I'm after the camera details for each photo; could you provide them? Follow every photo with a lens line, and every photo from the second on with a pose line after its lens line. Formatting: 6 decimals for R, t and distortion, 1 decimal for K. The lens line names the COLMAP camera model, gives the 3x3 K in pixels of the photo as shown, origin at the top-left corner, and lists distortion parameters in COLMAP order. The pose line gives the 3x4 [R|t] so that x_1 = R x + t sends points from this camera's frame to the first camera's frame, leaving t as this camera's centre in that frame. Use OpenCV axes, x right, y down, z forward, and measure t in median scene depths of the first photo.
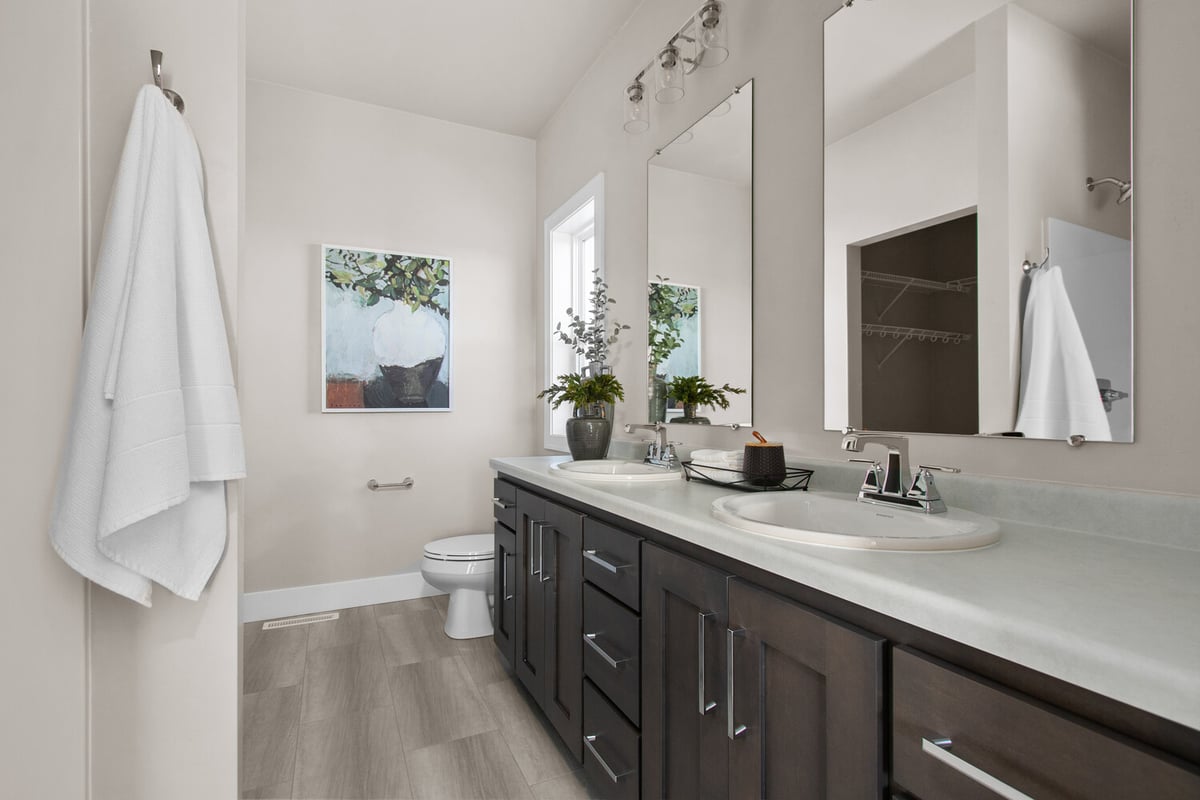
lens RADIAL K [[557.3, 0, 598.3], [0, 557.3, 404.7], [0, 0, 1]] dist [0.010360, -0.003888]
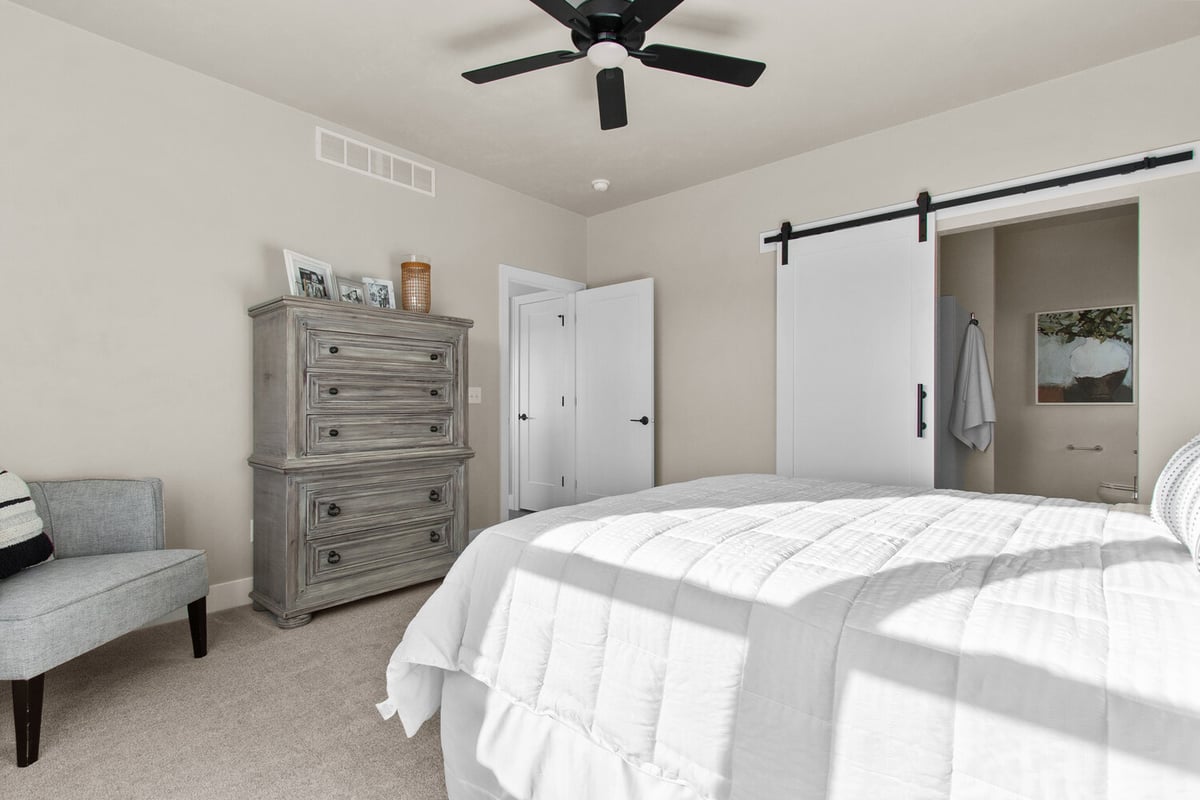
lens RADIAL K [[557.3, 0, 567.8], [0, 557.3, 397.0], [0, 0, 1]] dist [0.010360, -0.003888]
pose [[0.363560, 0.000814, -0.931570, 0.633683], [0.004327, 0.999987, 0.002562, -0.020513], [0.931561, -0.004963, 0.363552, -1.055322]]
